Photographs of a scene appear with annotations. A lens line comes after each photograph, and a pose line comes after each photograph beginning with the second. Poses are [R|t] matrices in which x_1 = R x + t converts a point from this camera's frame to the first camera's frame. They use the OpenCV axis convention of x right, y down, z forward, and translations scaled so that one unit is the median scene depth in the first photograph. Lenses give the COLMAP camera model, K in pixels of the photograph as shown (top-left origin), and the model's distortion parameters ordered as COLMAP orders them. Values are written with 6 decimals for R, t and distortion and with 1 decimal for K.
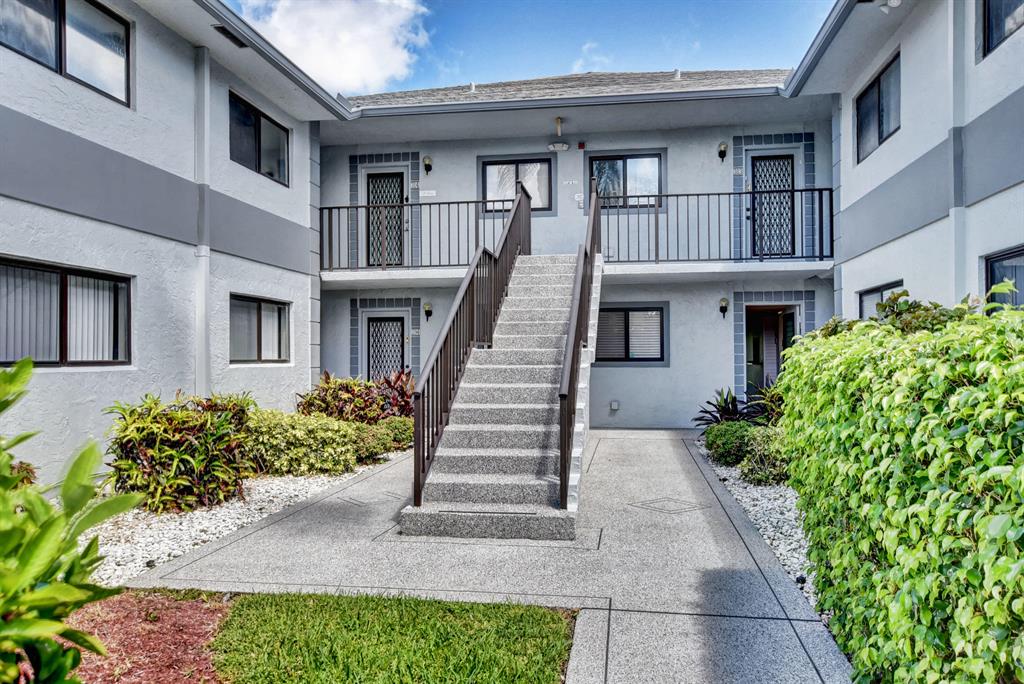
lens RADIAL K [[787.5, 0, 512.0], [0, 787.5, 342.0], [0, 0, 1]] dist [-0.003271, -0.000747]
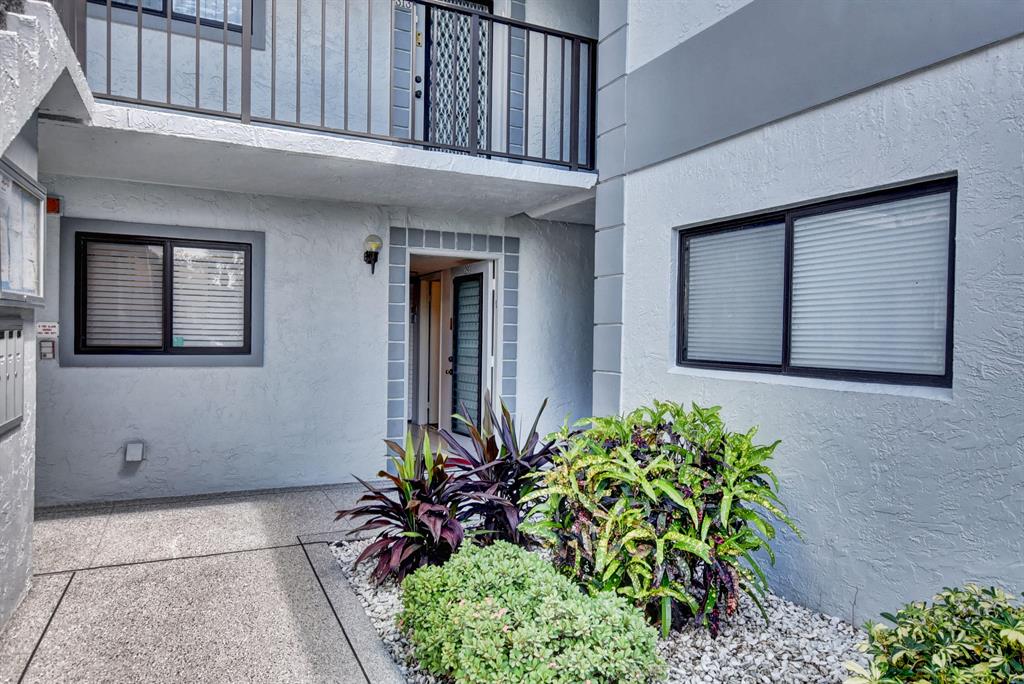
lens RADIAL K [[658.2, 0, 512.0], [0, 658.2, 342.0], [0, 0, 1]] dist [-0.006796, -0.001304]
pose [[0.825683, 0.011097, 0.564025, 0.097695], [-0.034436, 0.998934, 0.030757, -0.001297], [-0.563082, -0.044818, 0.825185, 0.579812]]
